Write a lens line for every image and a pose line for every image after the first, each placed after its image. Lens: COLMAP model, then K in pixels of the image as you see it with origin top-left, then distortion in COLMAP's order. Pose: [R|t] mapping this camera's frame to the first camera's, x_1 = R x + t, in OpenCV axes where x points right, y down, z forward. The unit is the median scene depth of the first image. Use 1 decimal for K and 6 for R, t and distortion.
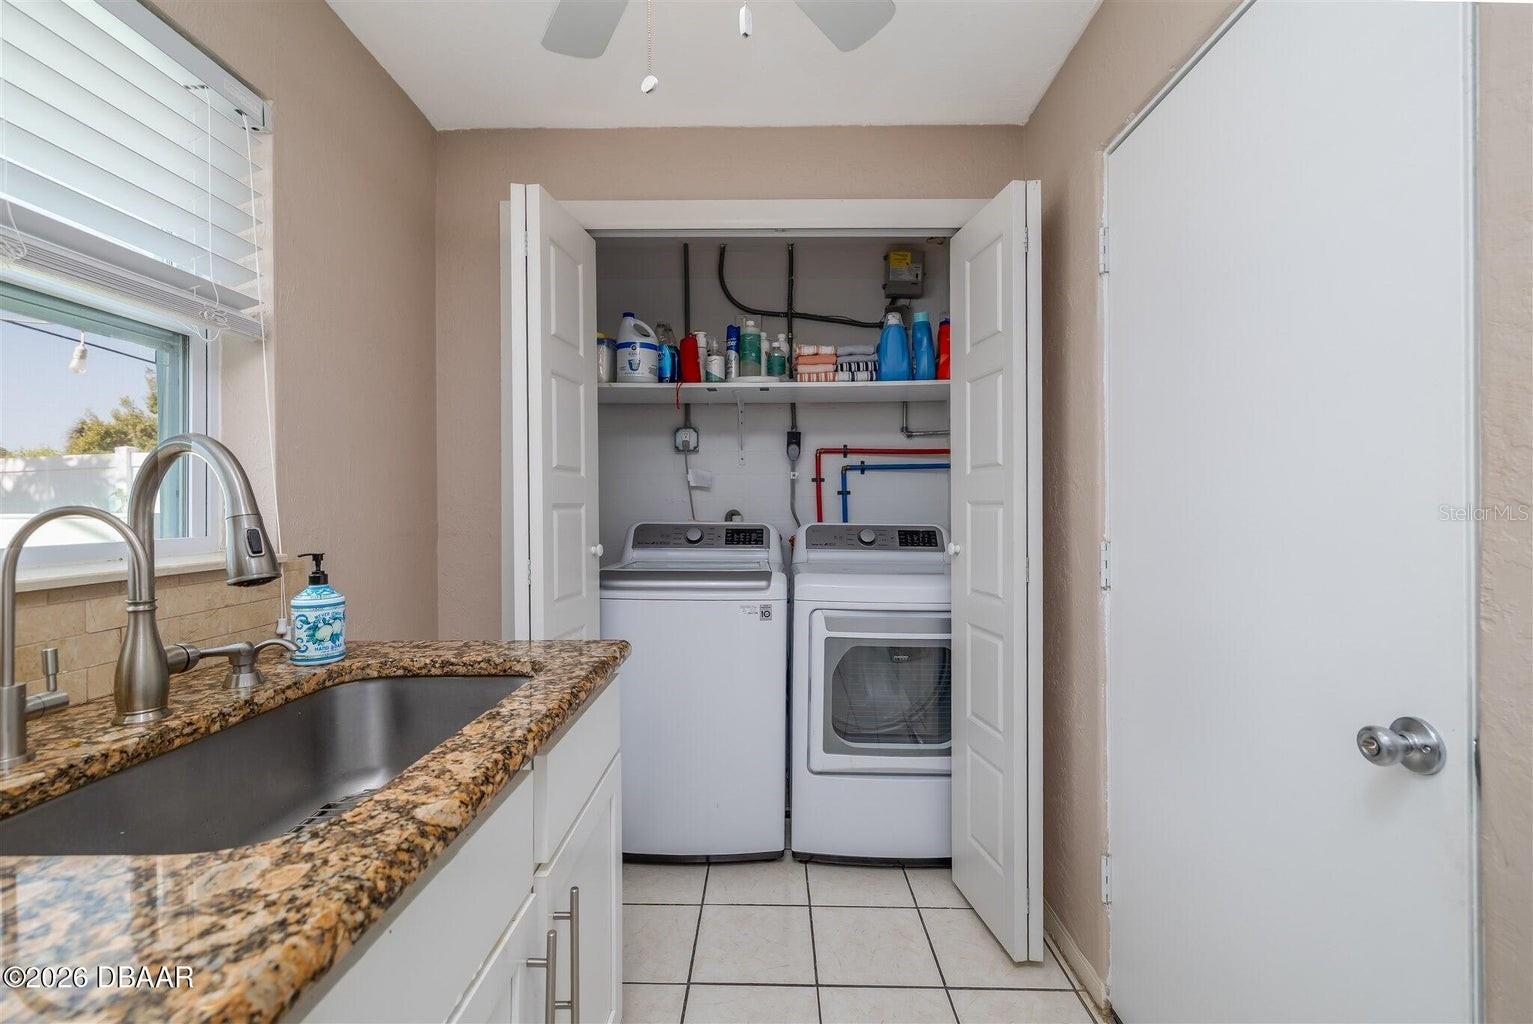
lens RADIAL K [[652.6, 0, 766.5], [0, 652.6, 503.3], [0, 0, 1]] dist [0.002039, 0.000773]
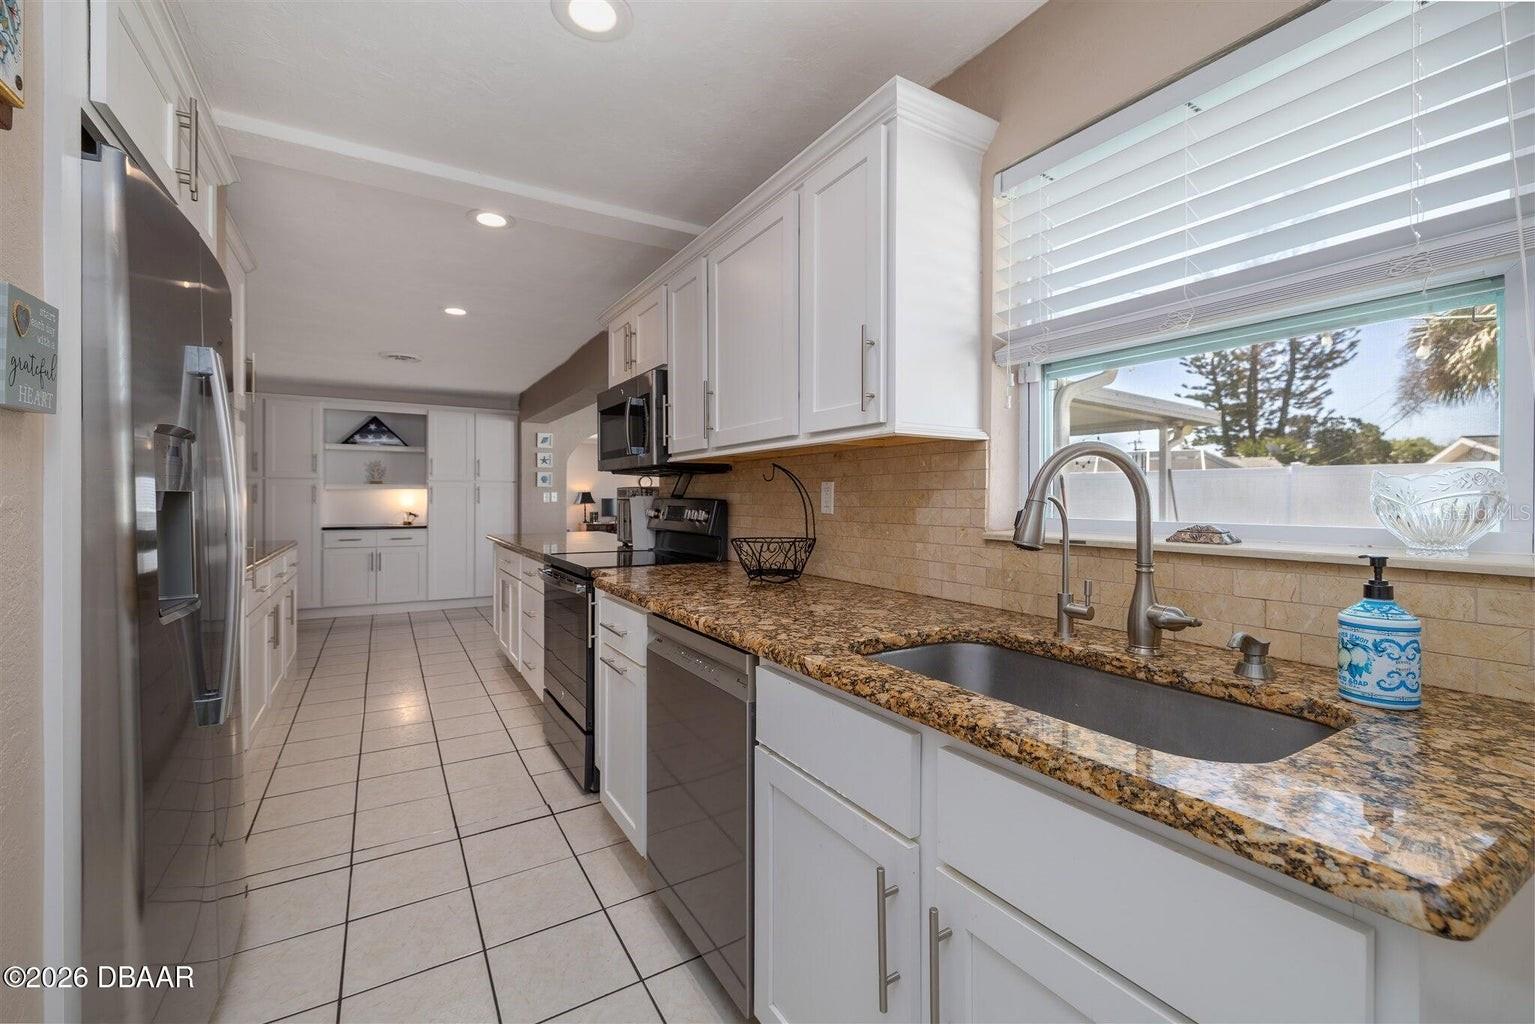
lens RADIAL K [[653.5, 0, 777.4], [0, 653.5, 505.1], [0, 0, 1]] dist [0.002039, 0.000773]
pose [[-0.843194, 0.008303, -0.537545, 0.390661], [0.003710, 0.999947, 0.009625, 0.009904], [0.537596, 0.006122, -0.843180, 1.681554]]
